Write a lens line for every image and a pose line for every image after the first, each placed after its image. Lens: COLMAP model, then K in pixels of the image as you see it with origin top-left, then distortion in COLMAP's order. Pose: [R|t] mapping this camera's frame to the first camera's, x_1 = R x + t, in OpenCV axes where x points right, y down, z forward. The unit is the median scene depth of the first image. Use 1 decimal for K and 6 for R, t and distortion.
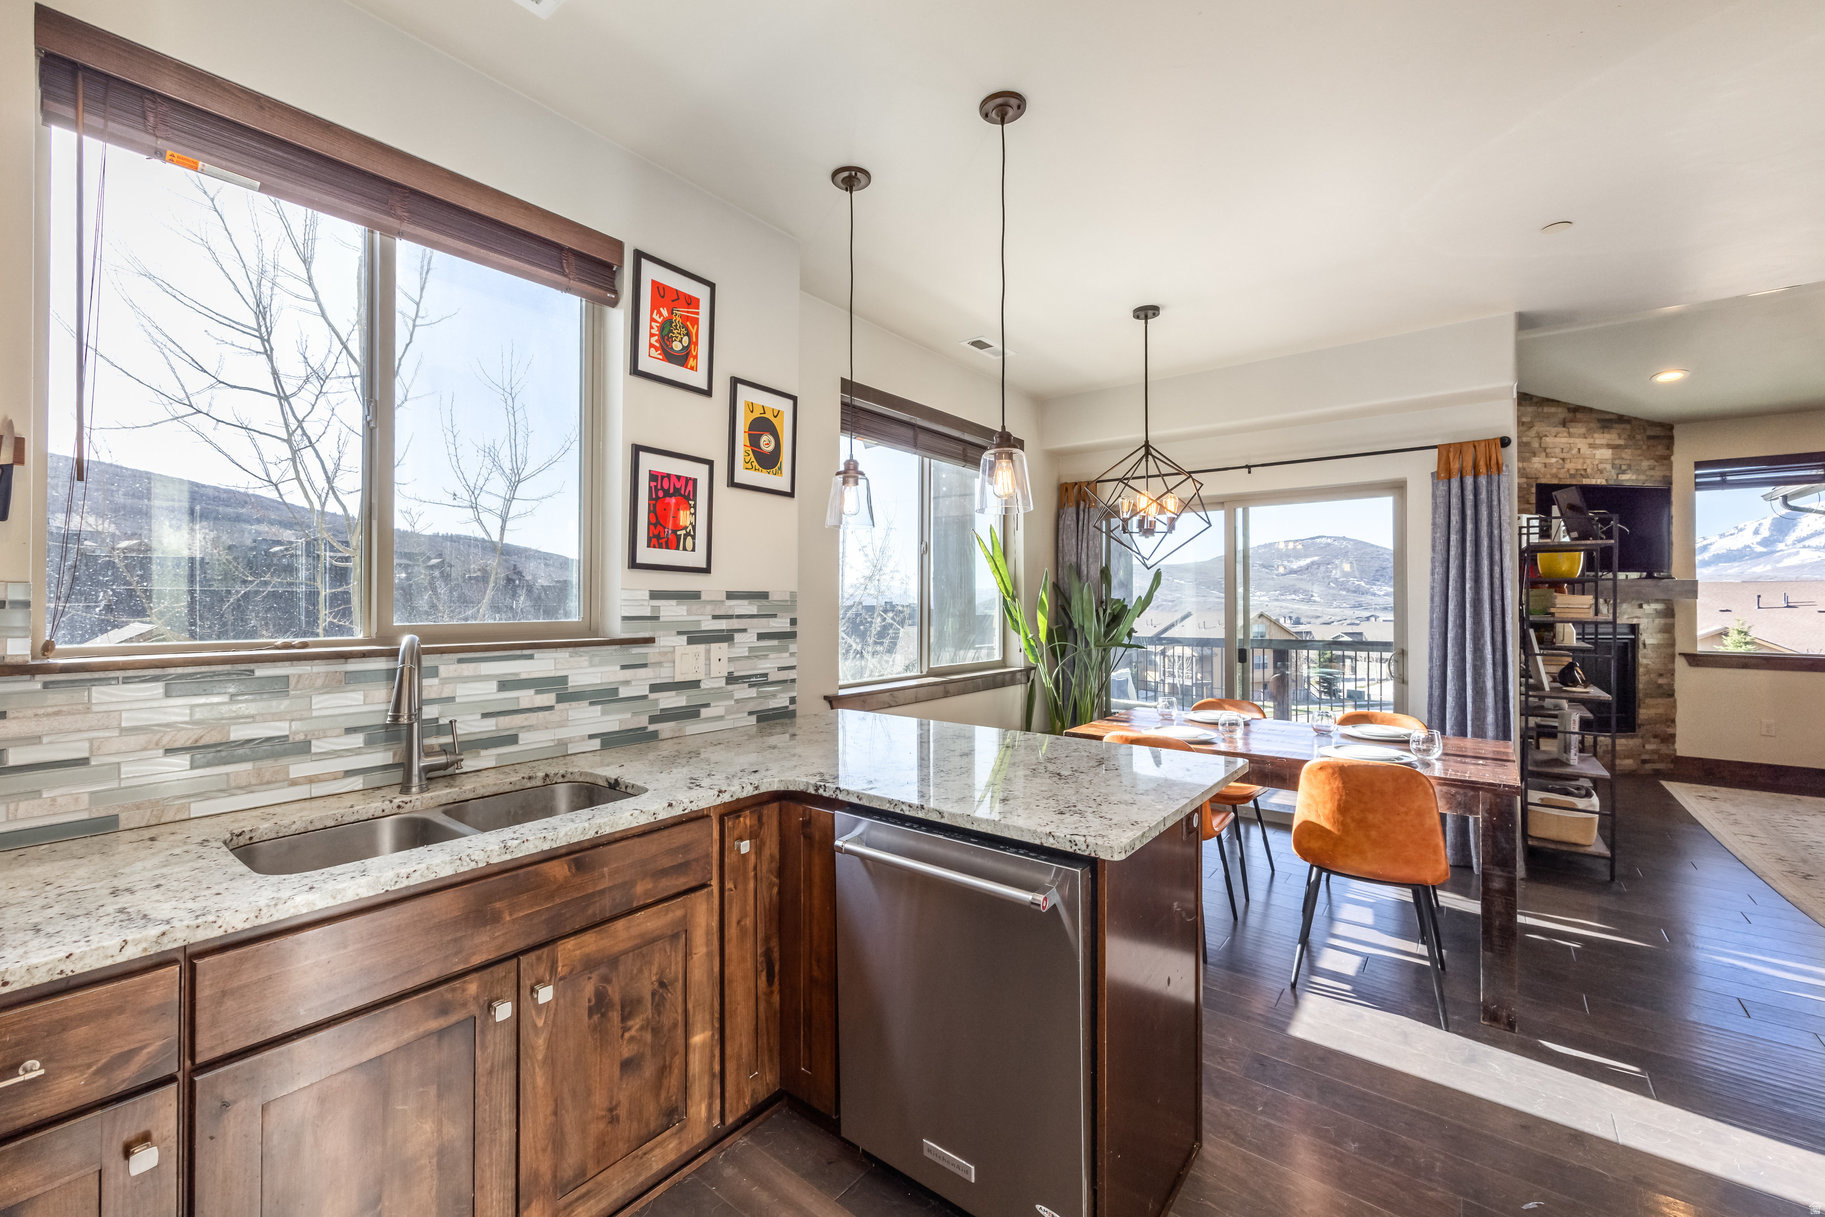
lens RADIAL K [[794.3, 0, 911.1], [0, 794.3, 597.2], [0, 0, 1]] dist [0.002956, 0.000554]
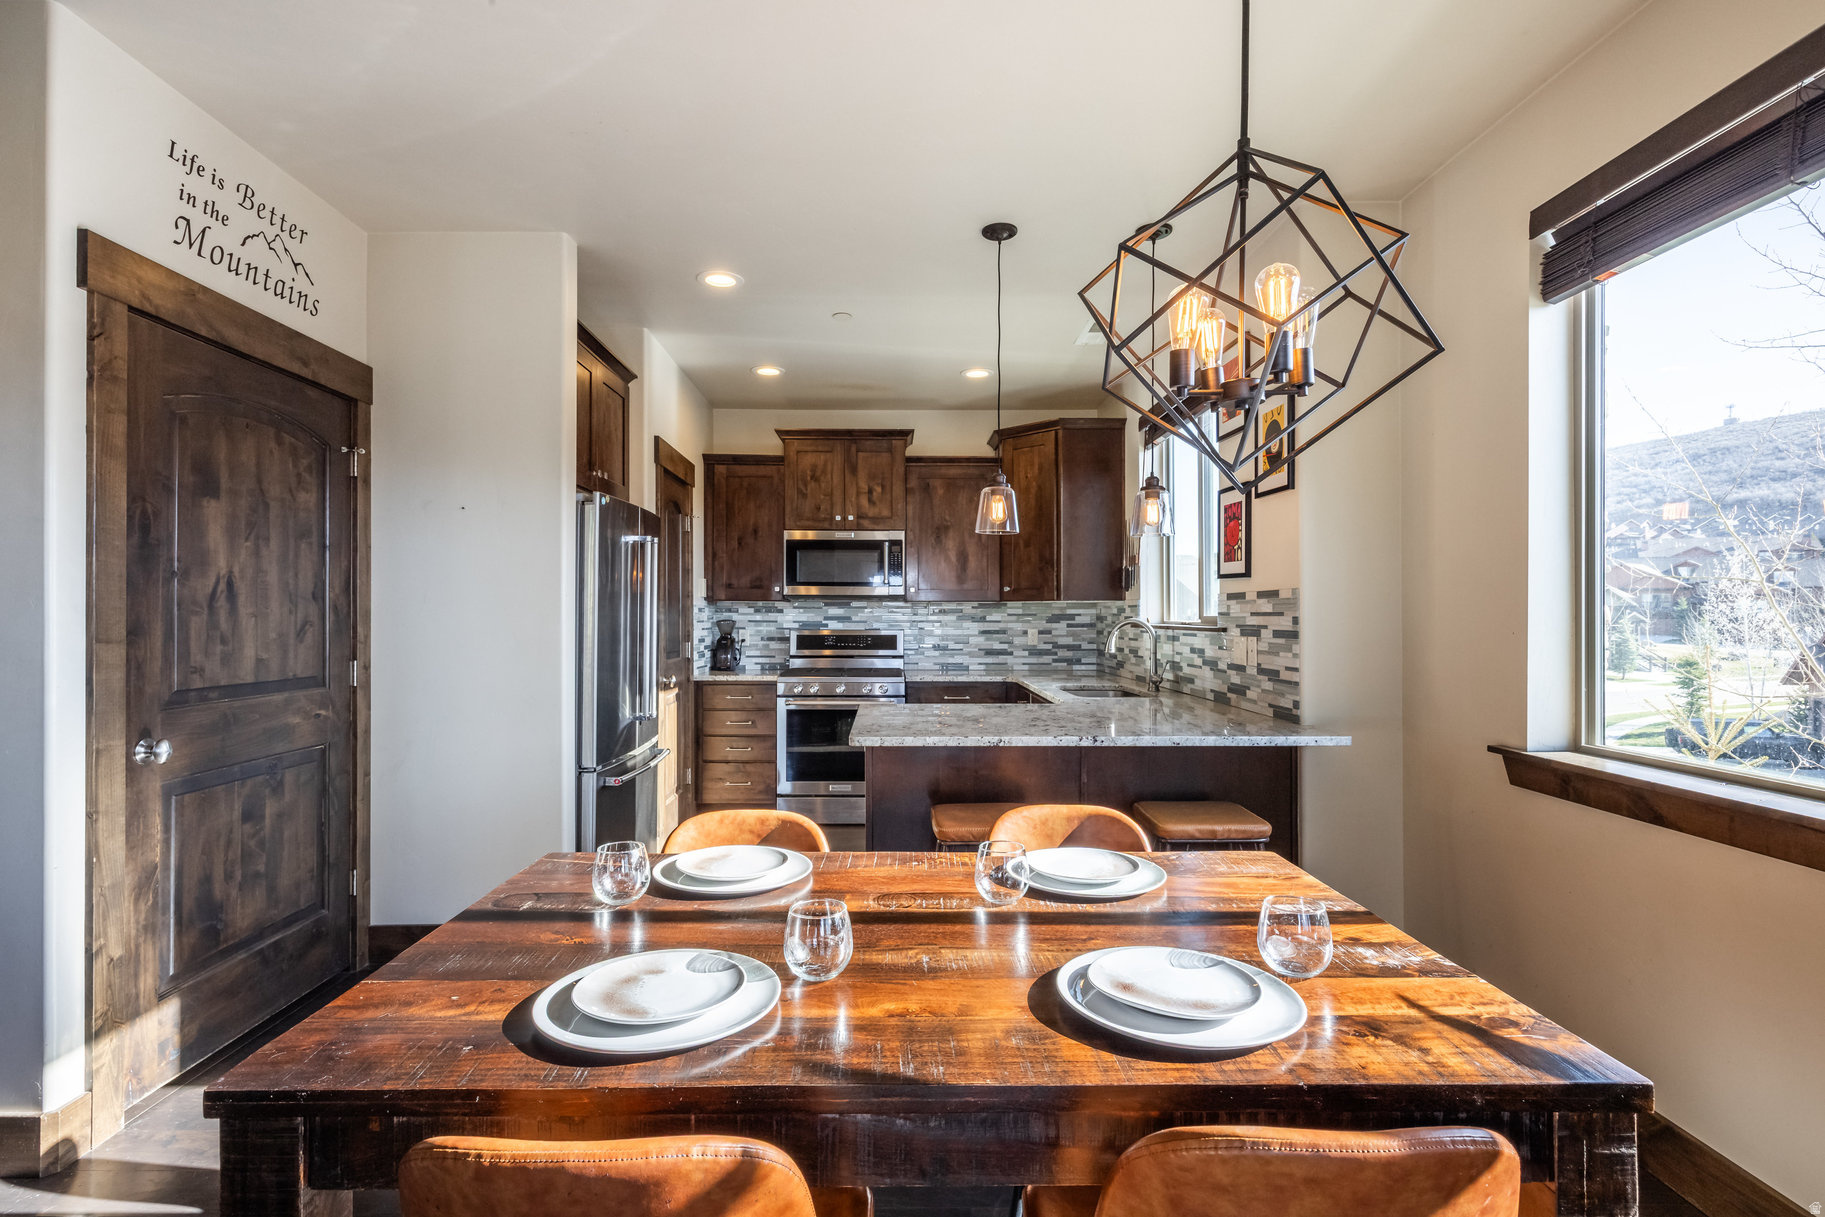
lens RADIAL K [[849.9, 0, 904.7], [0, 849.9, 619.5], [0, 0, 1]] dist [-0.001294, -0.000041]
pose [[-0.800769, 0.001774, -0.598970, 0.589297], [0.001090, 0.999998, 0.001505, 0.019809], [0.598972, 0.000553, -0.800770, 1.097805]]
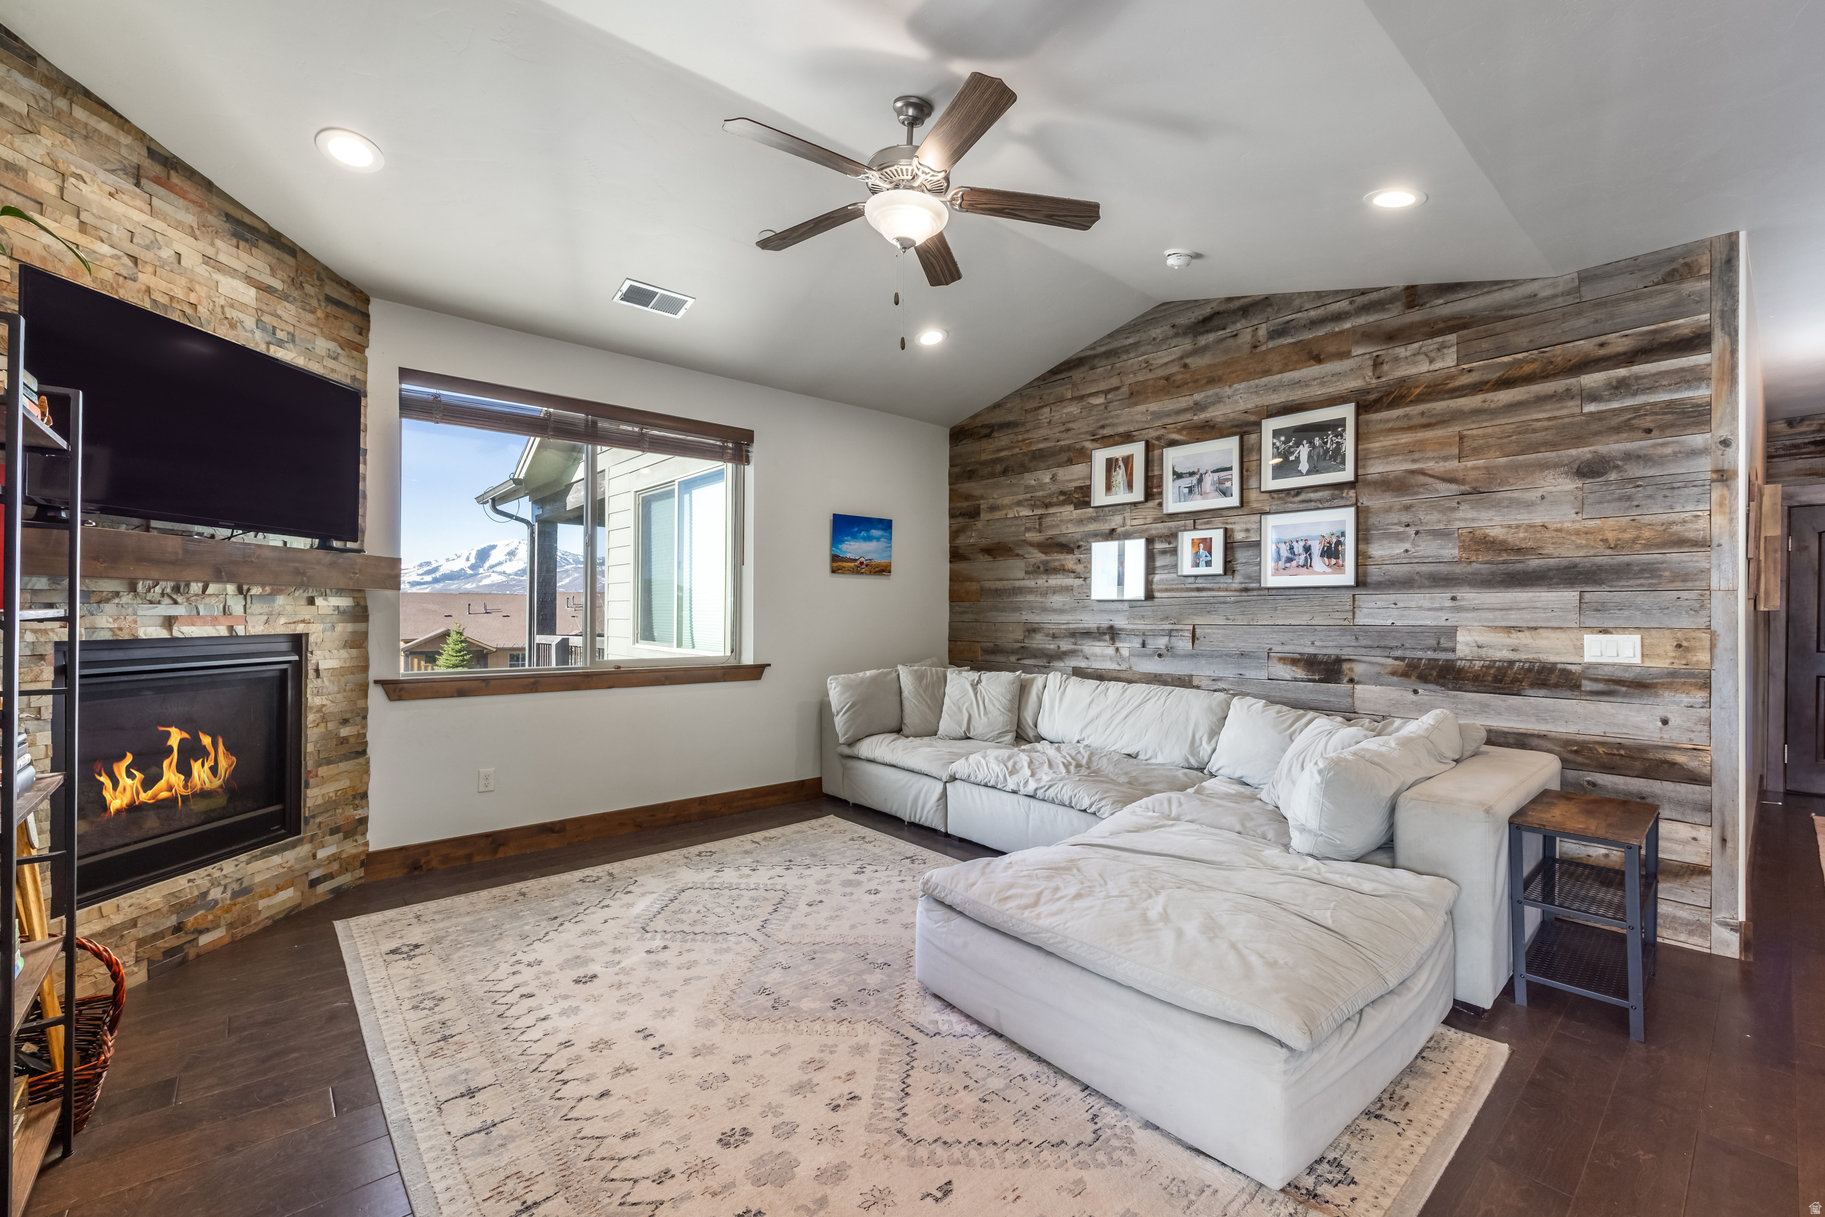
lens RADIAL K [[731.0, 0, 880.4], [0, 731.0, 612.0], [0, 0, 1]] dist [0.015301, -0.005819]
pose [[0.241147, 0.001009, 0.970488, 0.779144], [-0.010854, 0.999940, 0.001657, 0.020691], [-0.970428, -0.010933, 0.241143, 0.748186]]
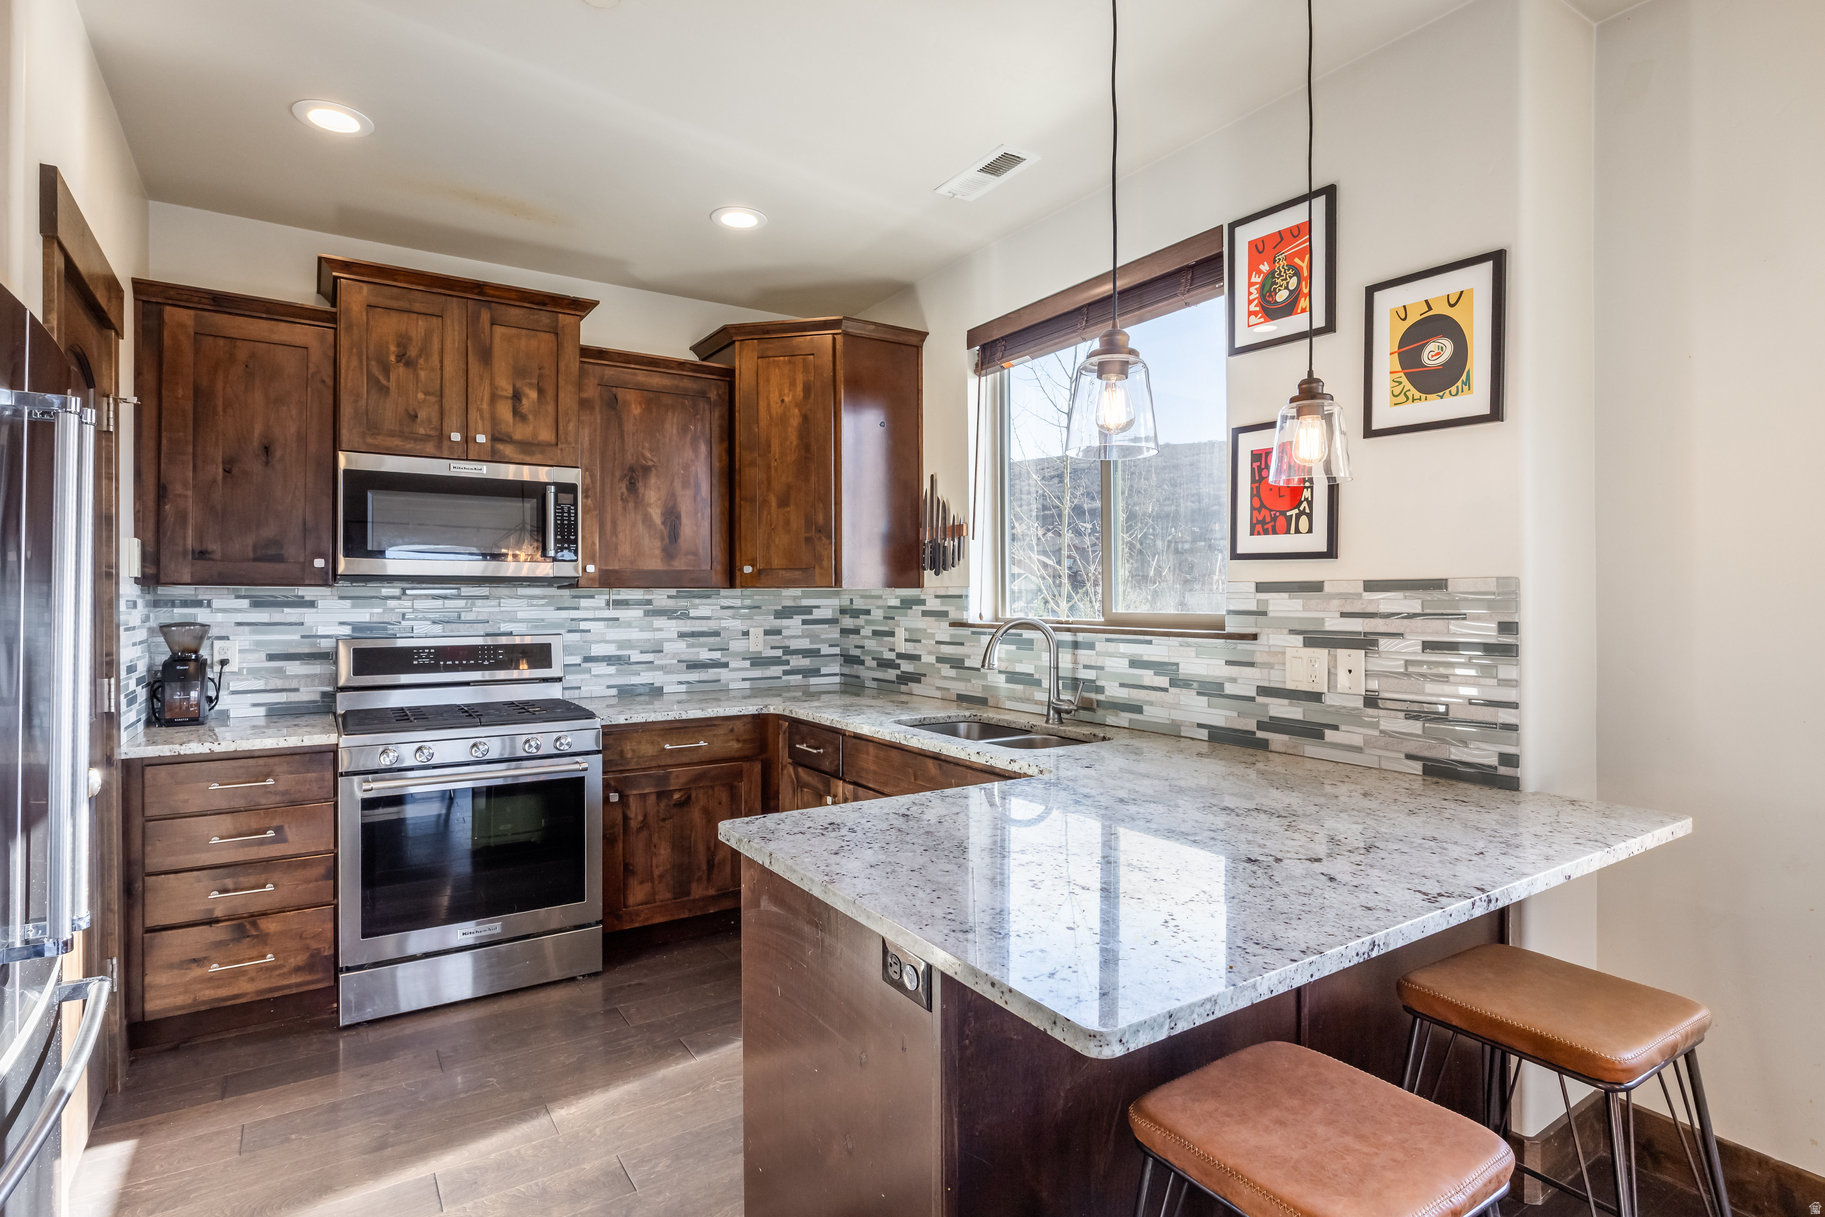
lens RADIAL K [[869.5, 0, 889.2], [0, 869.5, 596.3], [0, 0, 1]] dist [-0.008243, -0.000147]
pose [[-0.347996, -0.000247, -0.937496, 0.446544], [0.005501, 0.999982, -0.002305, 0.004429], [0.937480, -0.005959, -0.347989, 0.569731]]
